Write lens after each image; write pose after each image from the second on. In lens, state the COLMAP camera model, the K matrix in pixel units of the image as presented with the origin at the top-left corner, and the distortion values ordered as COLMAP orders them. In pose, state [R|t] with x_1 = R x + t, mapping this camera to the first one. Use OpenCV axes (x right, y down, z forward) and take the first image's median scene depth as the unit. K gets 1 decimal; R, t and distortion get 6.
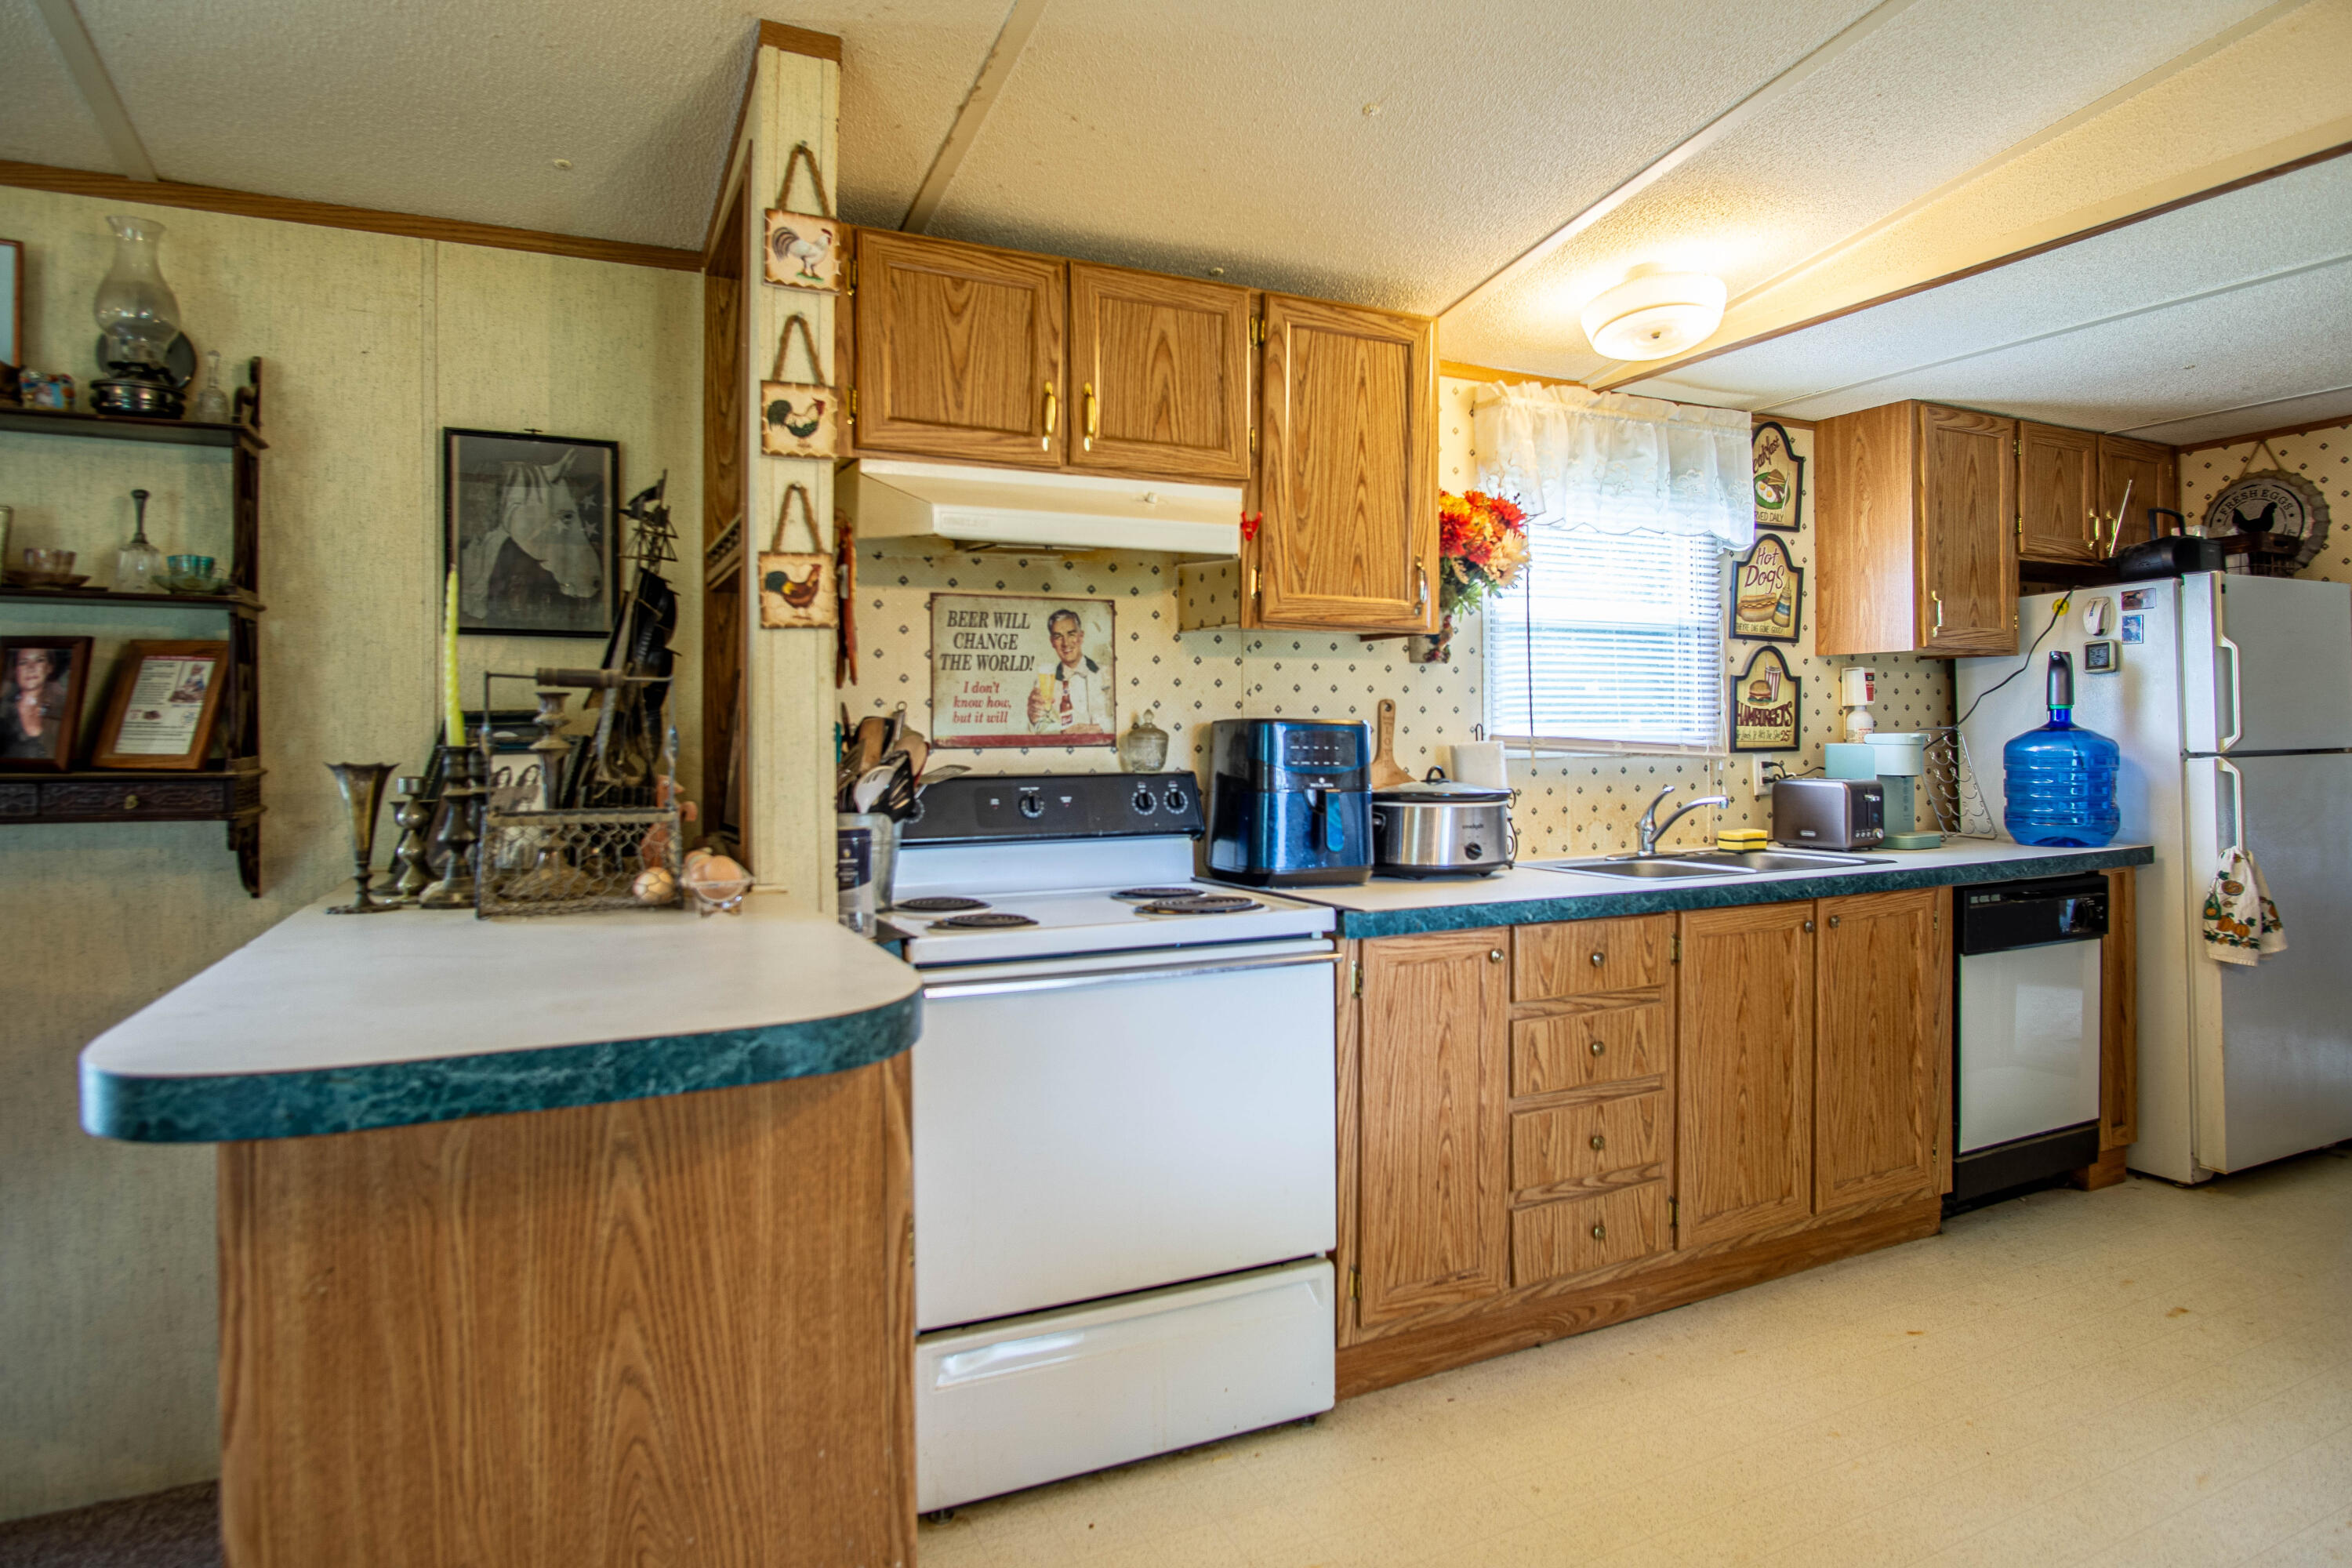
lens RADIAL K [[1290.3, 0, 1206.6], [0, 1290.3, 739.4], [0, 0, 1]] dist [-0.035427, 0.009231]
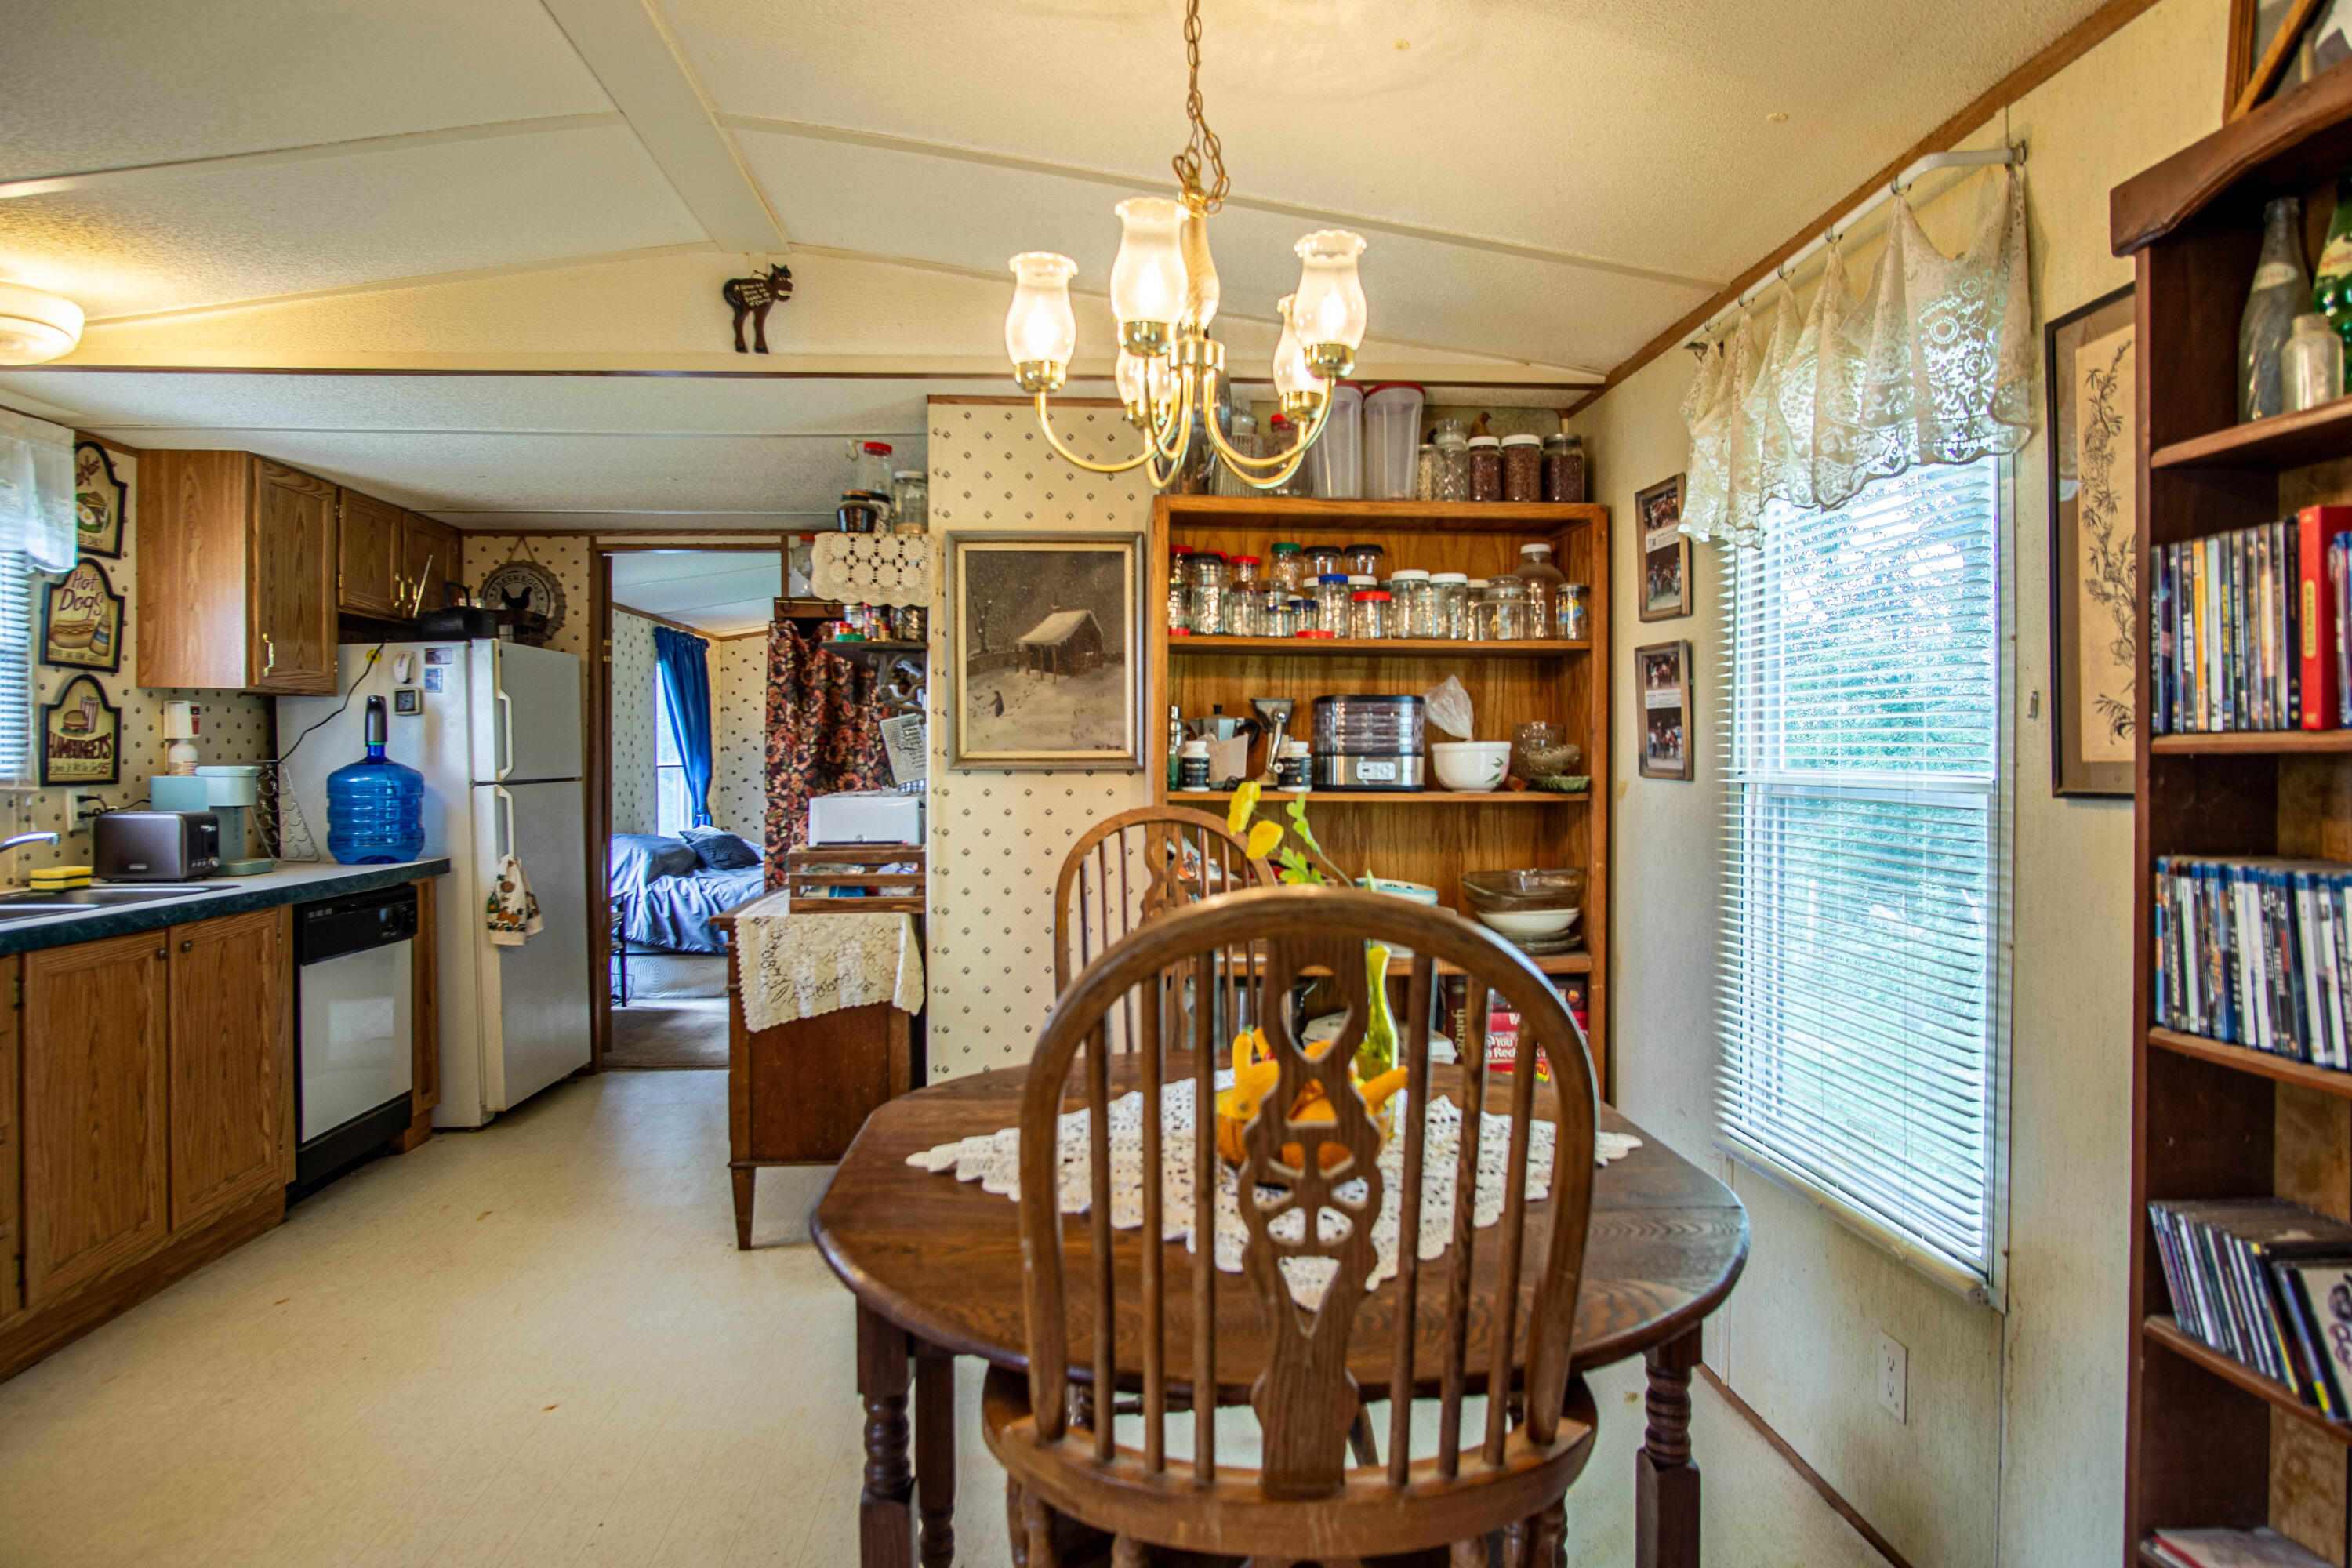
lens RADIAL K [[1331.7, 0, 1173.6], [0, 1331.7, 761.9], [0, 0, 1]] dist [-0.038383, 0.012828]
pose [[0.381447, 0.004112, 0.924382, -0.167151], [0.001998, 0.999984, -0.005273, -0.001084], [-0.924389, 0.003859, 0.381432, -0.135070]]
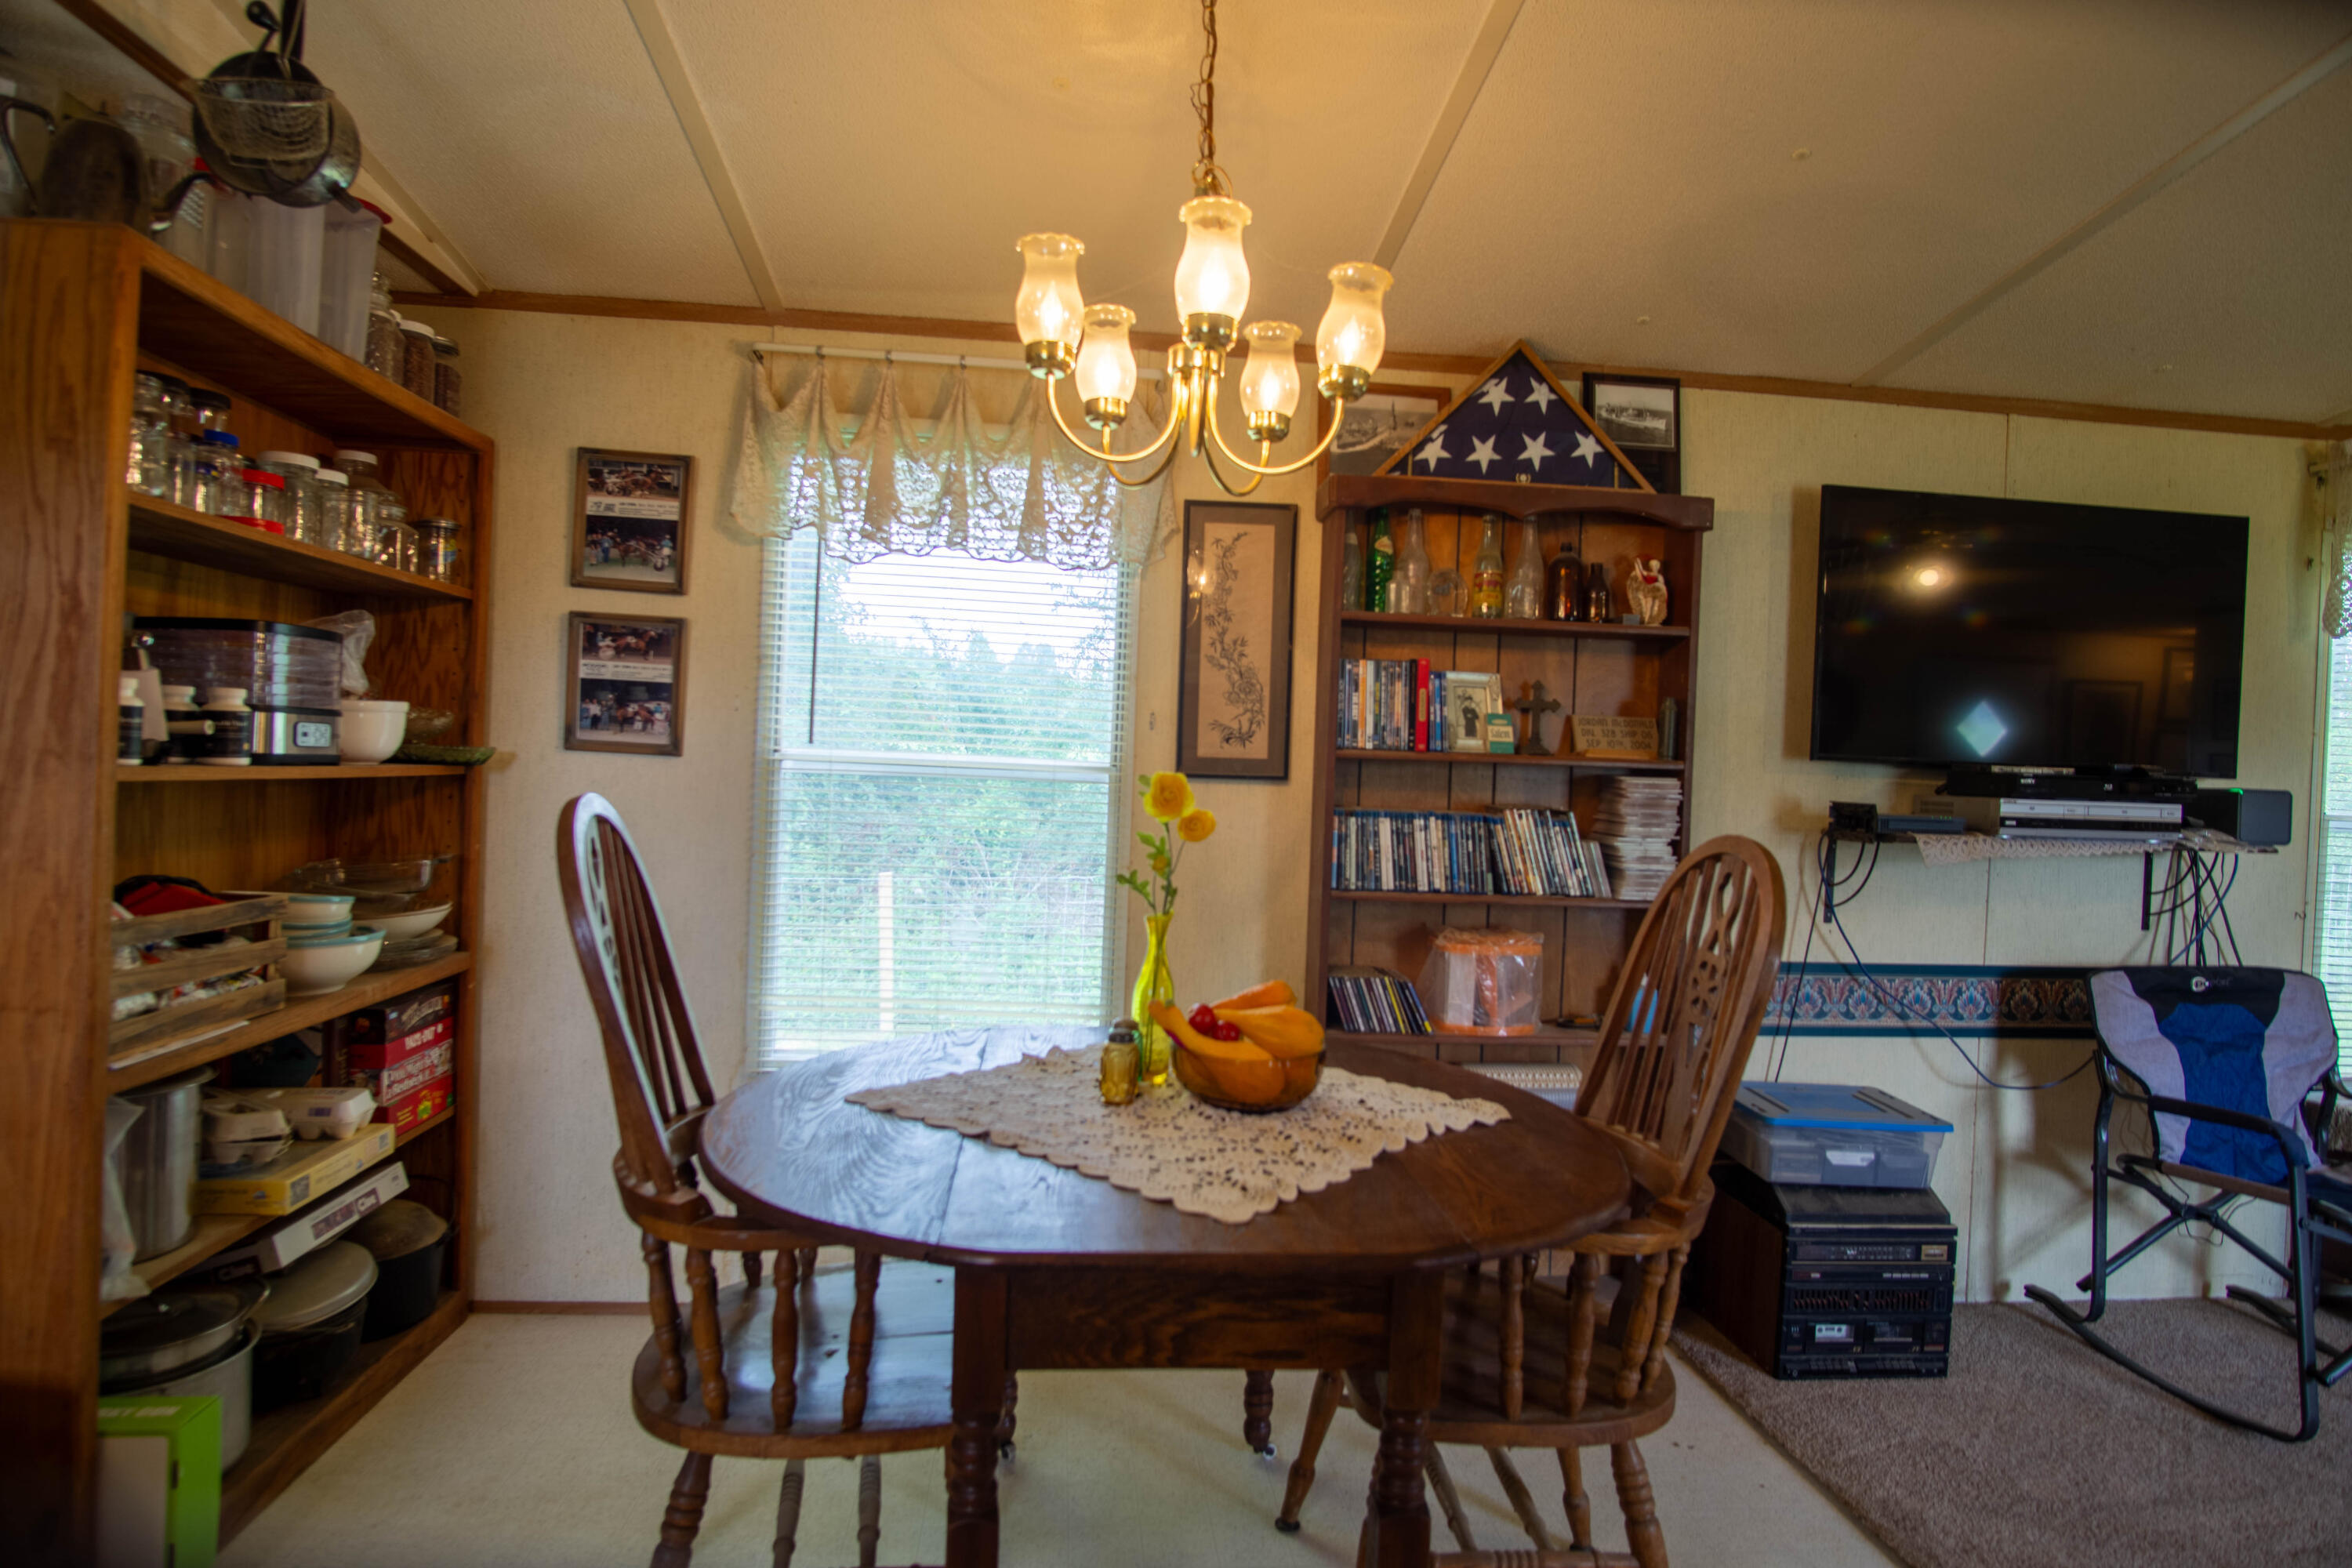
lens RADIAL K [[1331.7, 0, 1173.6], [0, 1331.7, 761.9], [0, 0, 1]] dist [-0.038383, 0.012828]
pose [[-0.936201, -0.030514, 0.350137, 0.132047], [-0.031801, 0.999492, 0.002074, -0.001052], [-0.350022, -0.009193, -0.936696, 0.587440]]
